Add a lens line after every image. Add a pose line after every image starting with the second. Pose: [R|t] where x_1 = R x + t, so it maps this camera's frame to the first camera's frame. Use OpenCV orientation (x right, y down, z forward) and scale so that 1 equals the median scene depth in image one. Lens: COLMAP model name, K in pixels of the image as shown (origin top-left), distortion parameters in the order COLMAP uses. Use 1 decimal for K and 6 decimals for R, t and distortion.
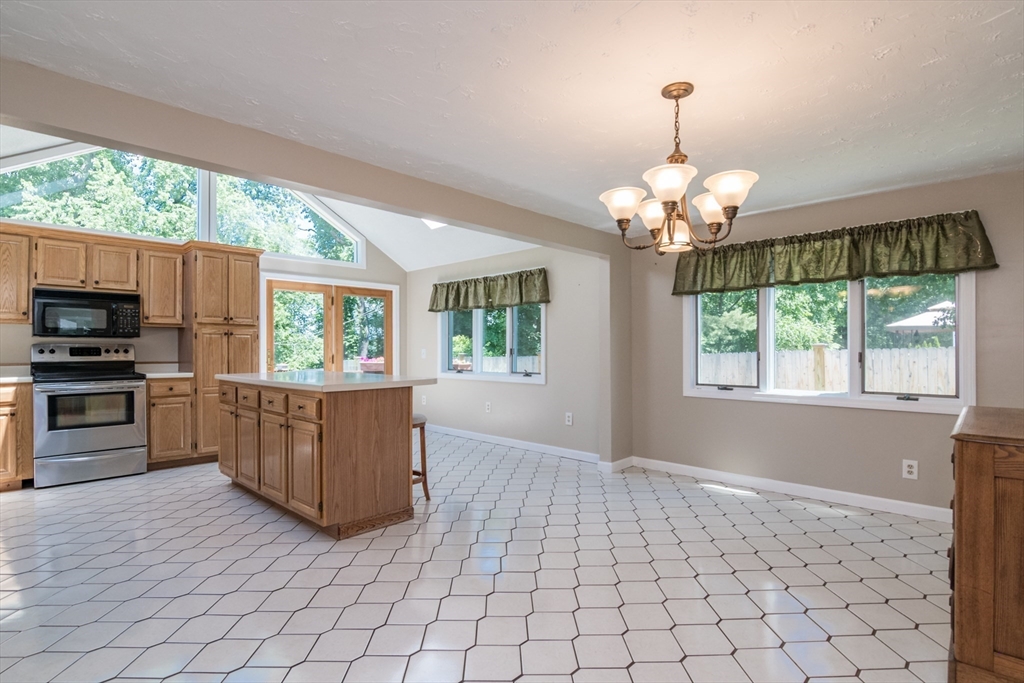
lens RADIAL K [[512.0, 0, 508.8], [0, 512.0, 347.7], [0, 0, 1]] dist [-0.009110, -0.002223]
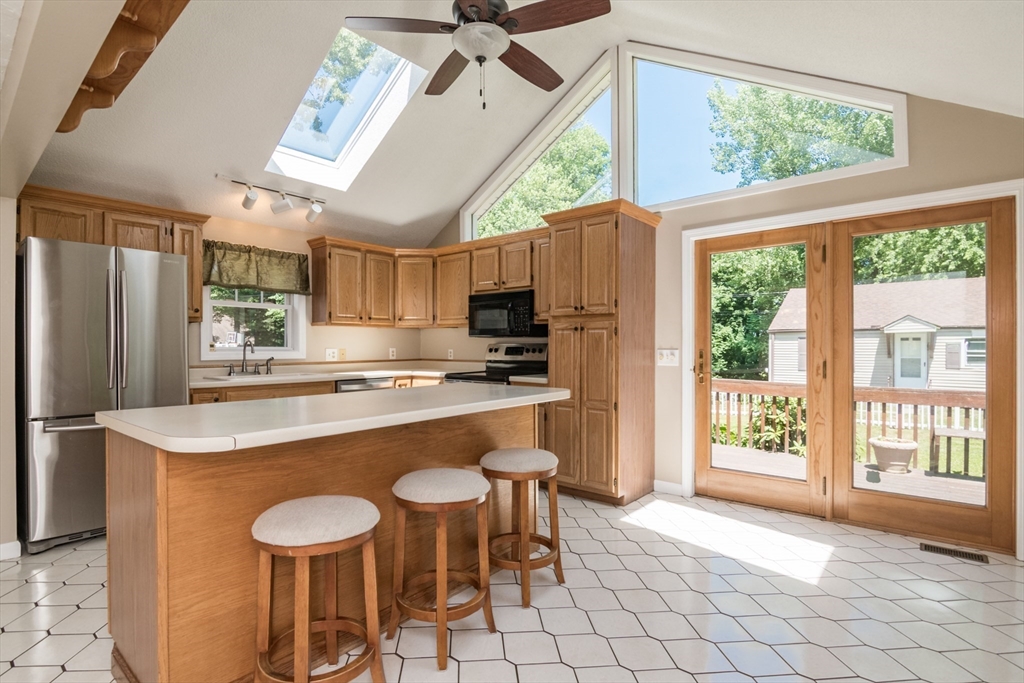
lens RADIAL K [[485.3, 0, 502.0], [0, 485.3, 347.6], [0, 0, 1]] dist [-0.002293, -0.000405]
pose [[0.088269, 0.004155, -0.996088, 0.151935], [0.005583, 0.999974, 0.004666, -0.003861], [0.996081, -0.005973, 0.088244, 0.908410]]
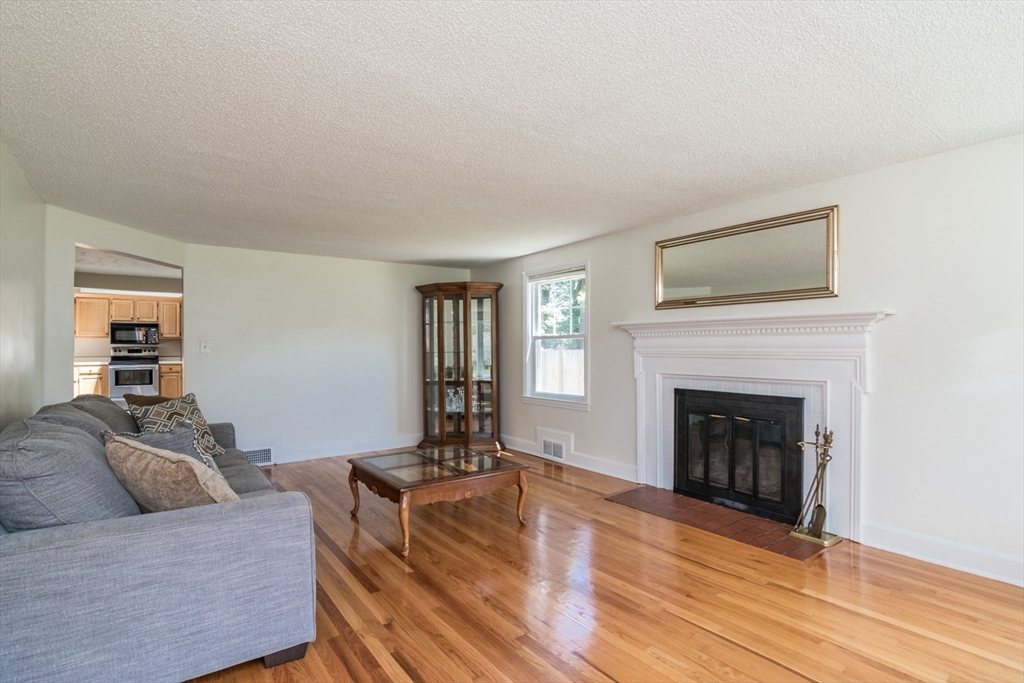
lens RADIAL K [[512.0, 0, 508.8], [0, 512.0, 347.7], [0, 0, 1]] dist [-0.009110, -0.002223]
pose [[0.987001, 0.000617, -0.160711, 1.063769], [0.000087, 0.999990, 0.004369, -0.015080], [0.160712, -0.004326, 0.986992, -0.856653]]
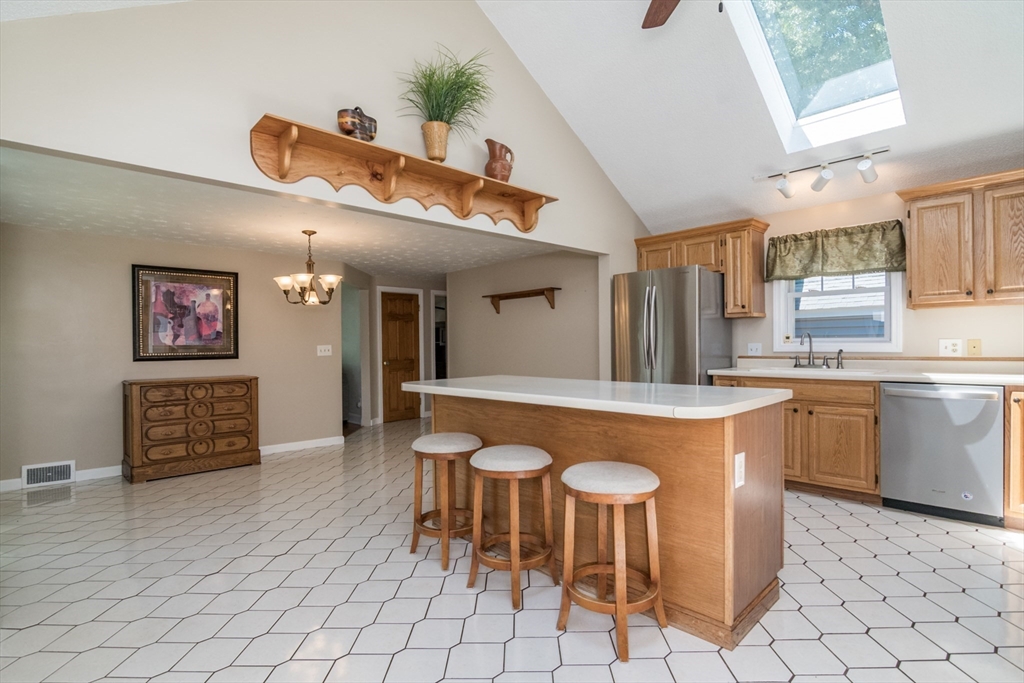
lens RADIAL K [[512.0, 0, 508.8], [0, 512.0, 347.7], [0, 0, 1]] dist [-0.009110, -0.002223]
pose [[-0.999835, 0.011594, -0.013955, -0.238903], [0.011587, 0.999933, 0.000591, 0.006208], [0.013961, 0.000429, -0.999902, 1.405279]]
